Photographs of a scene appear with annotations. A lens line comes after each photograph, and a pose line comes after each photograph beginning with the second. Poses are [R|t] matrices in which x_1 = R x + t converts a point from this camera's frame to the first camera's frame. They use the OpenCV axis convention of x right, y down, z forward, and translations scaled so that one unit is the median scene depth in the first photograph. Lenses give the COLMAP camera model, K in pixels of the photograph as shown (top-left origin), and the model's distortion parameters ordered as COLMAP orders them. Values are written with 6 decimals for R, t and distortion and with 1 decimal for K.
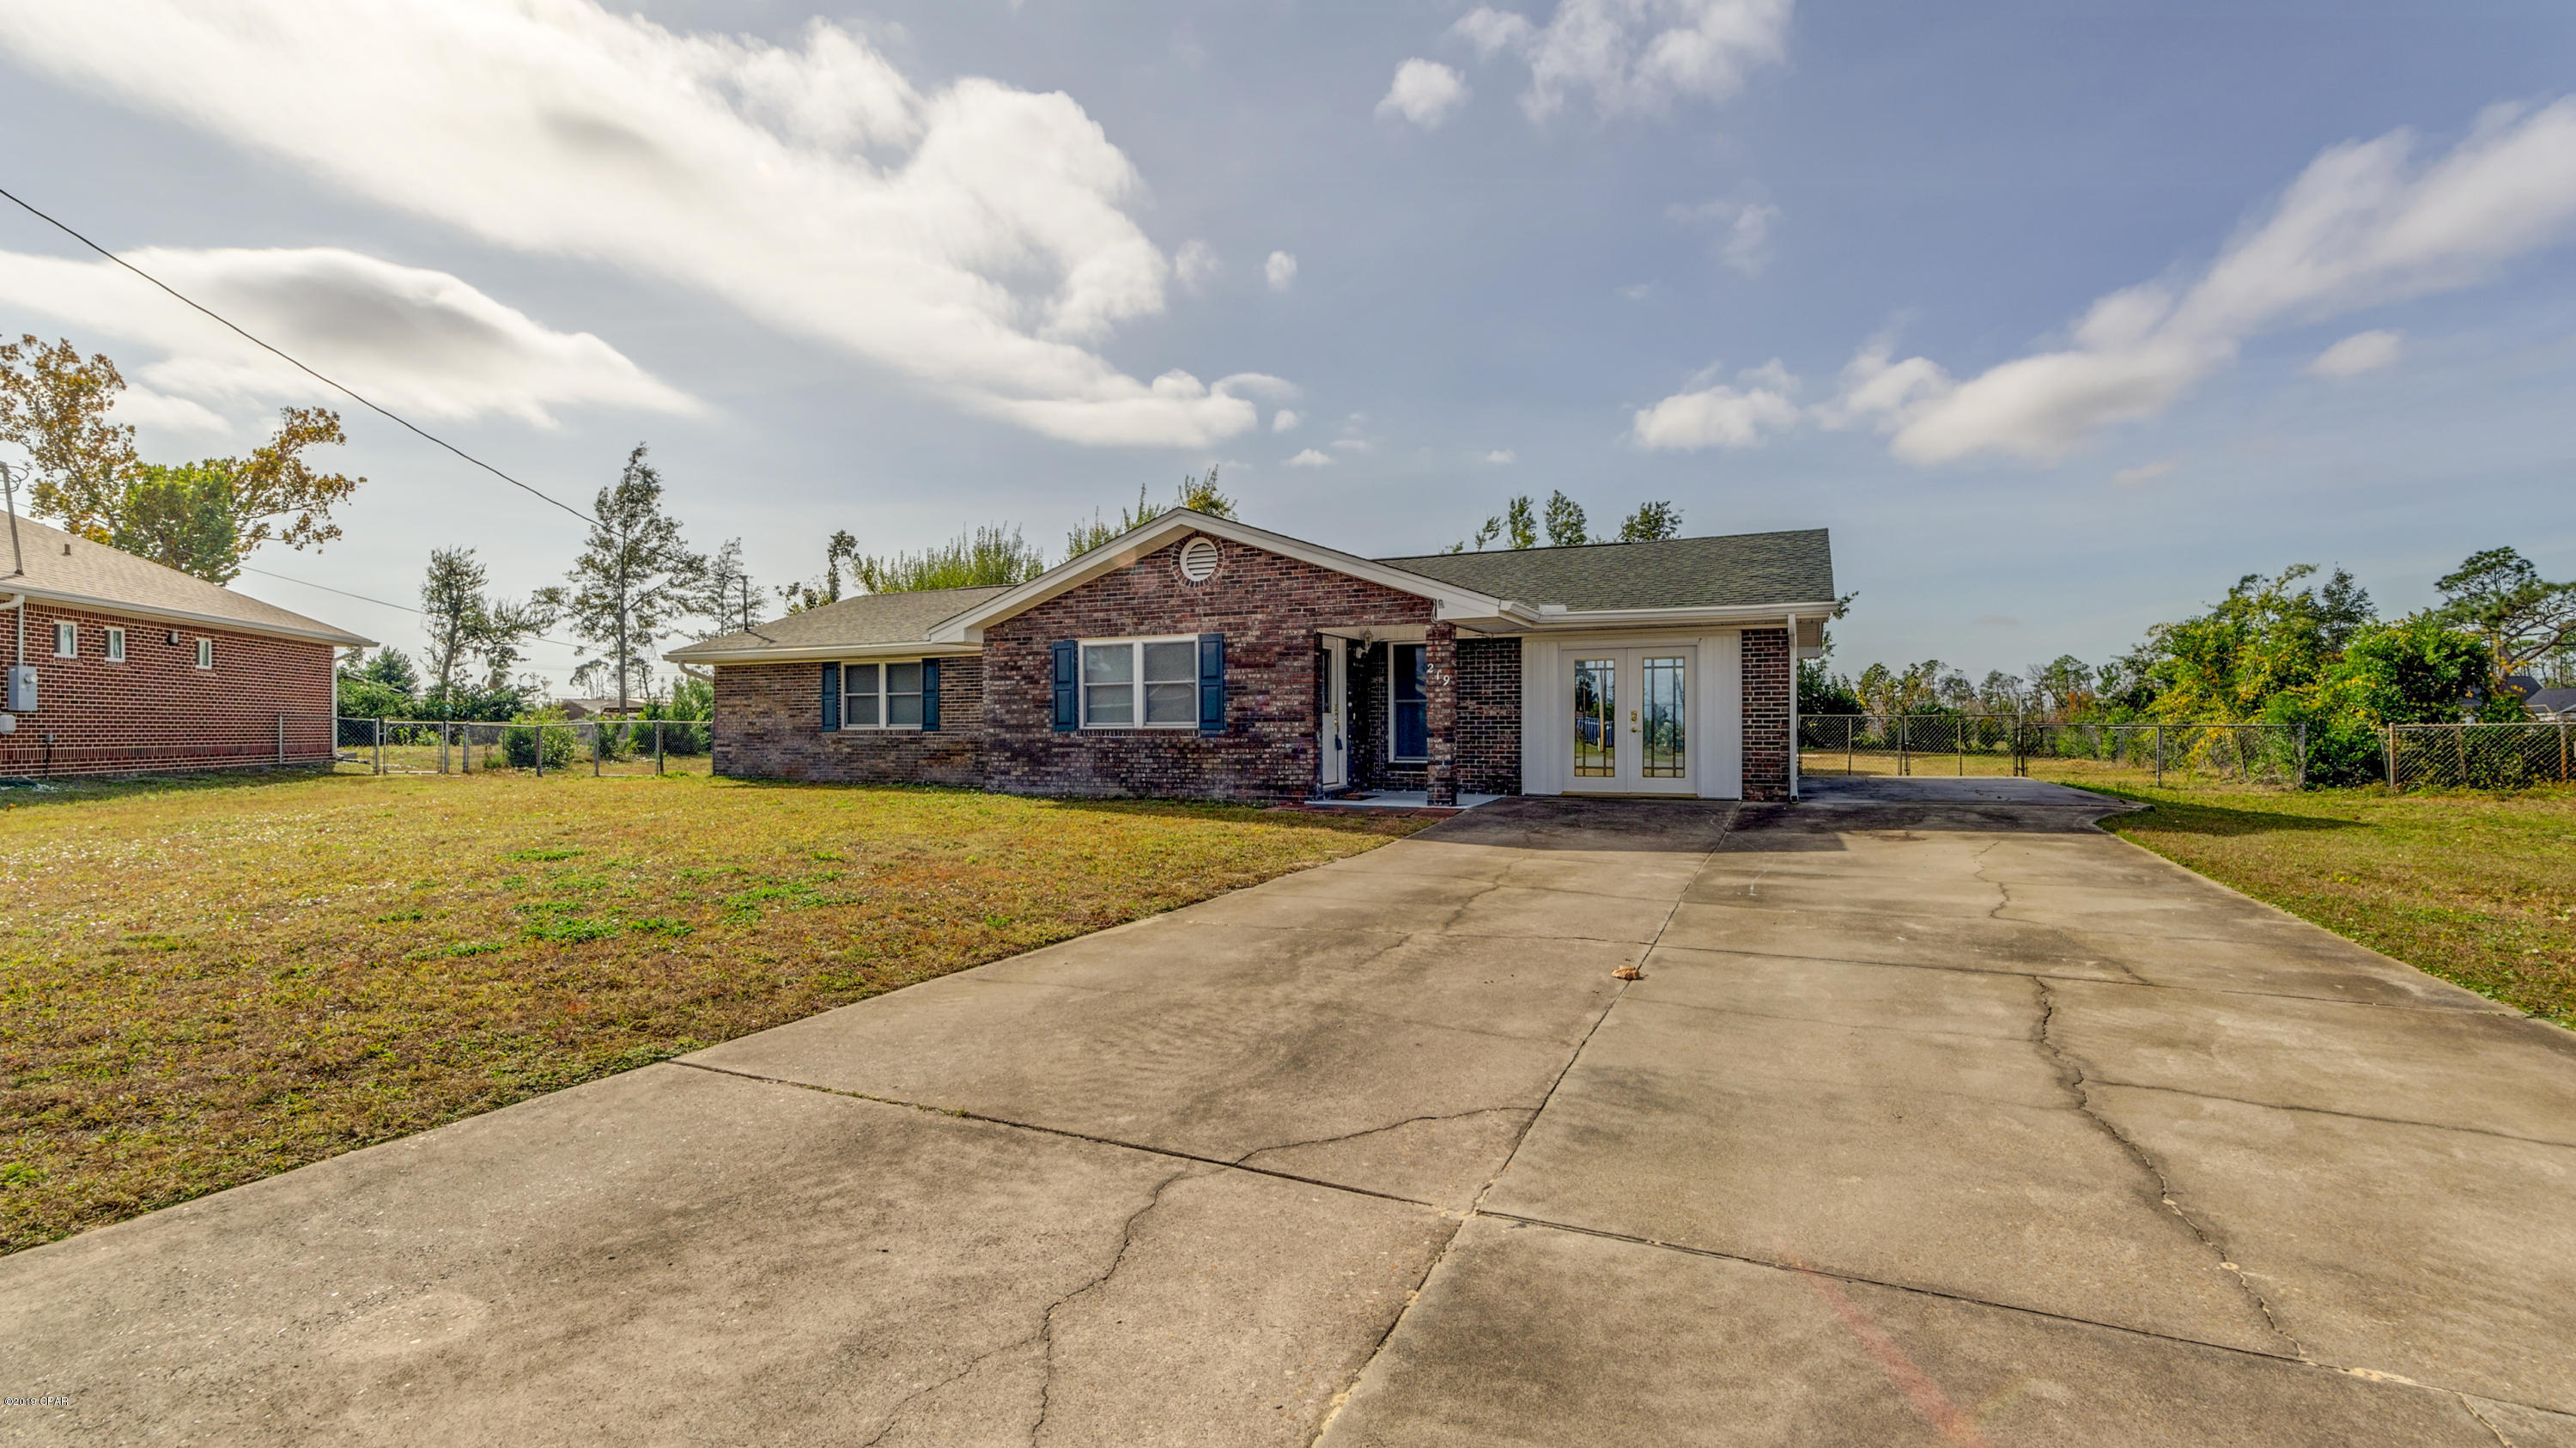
lens RADIAL K [[1141.2, 0, 1288.0], [0, 1141.2, 724.0], [0, 0, 1]] dist [0.001107, 0.000323]
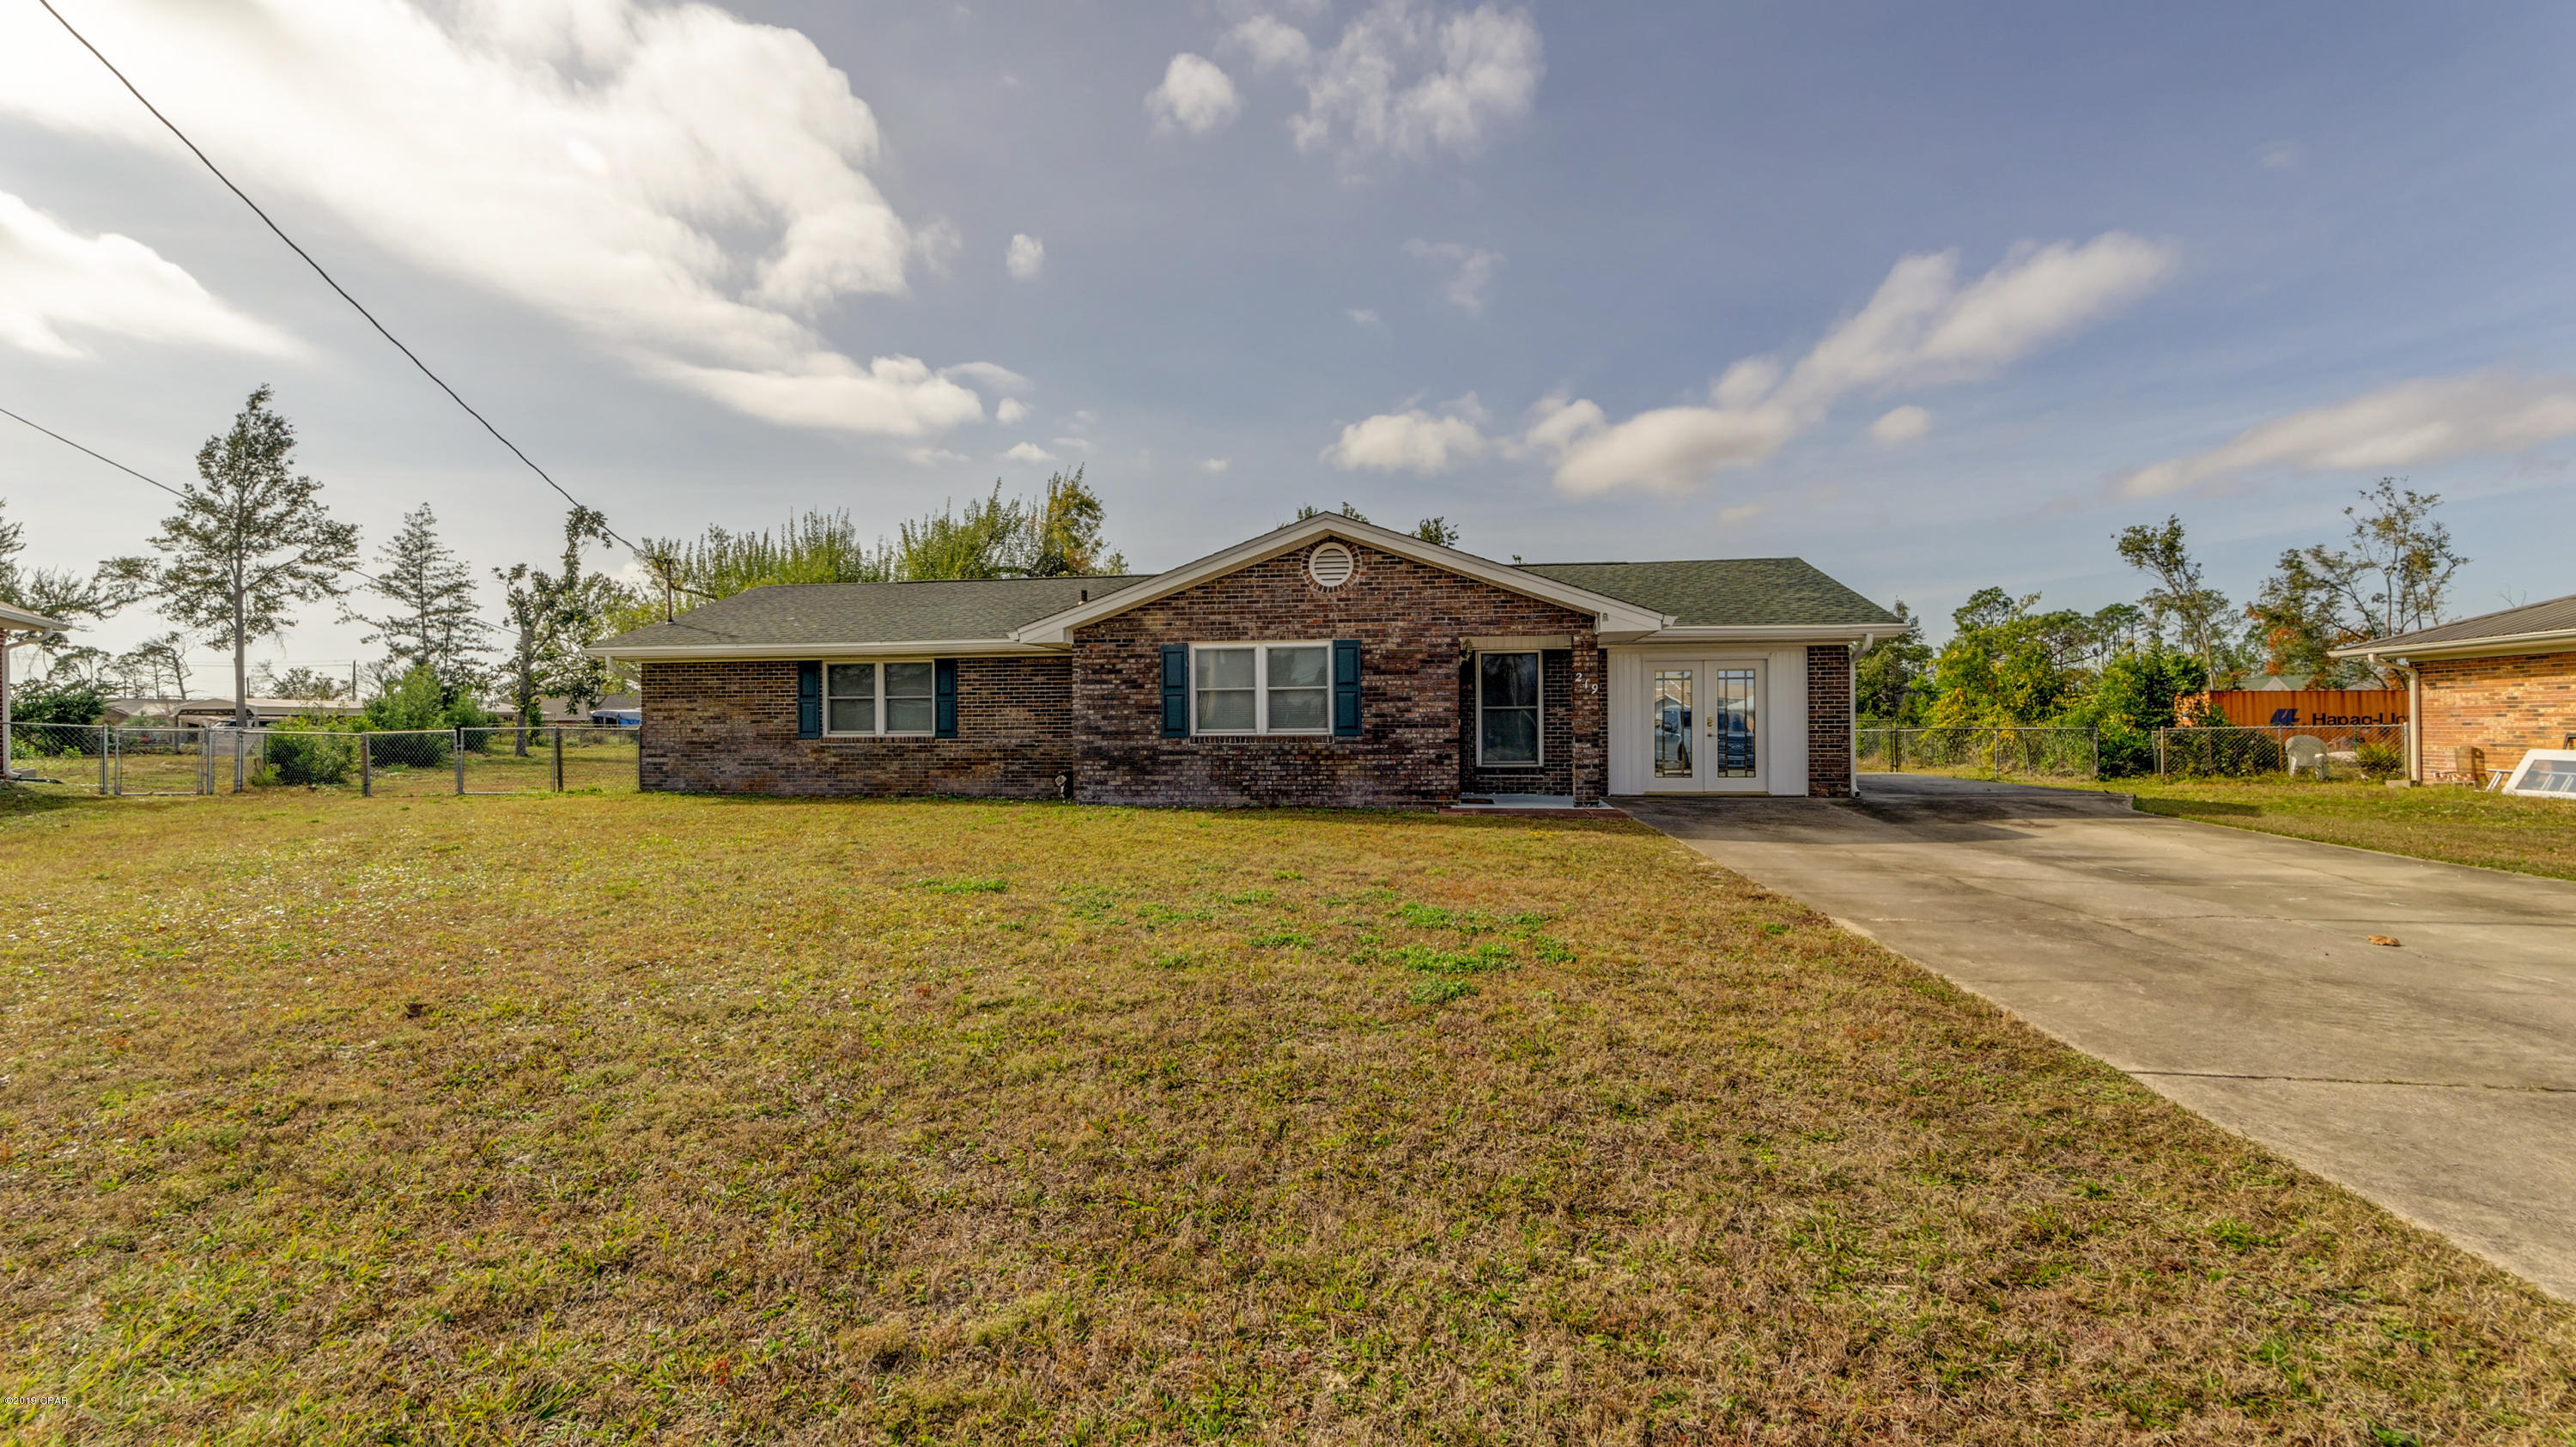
lens RADIAL K [[1141.1, 0, 1288.0], [0, 1141.1, 723.5], [0, 0, 1]] dist [0.001107, 0.000323]
pose [[0.958762, -0.000868, 0.284209, -0.310364], [0.001751, 0.999994, -0.002853, -0.002519], [-0.284205, 0.003233, 0.958758, 0.045891]]
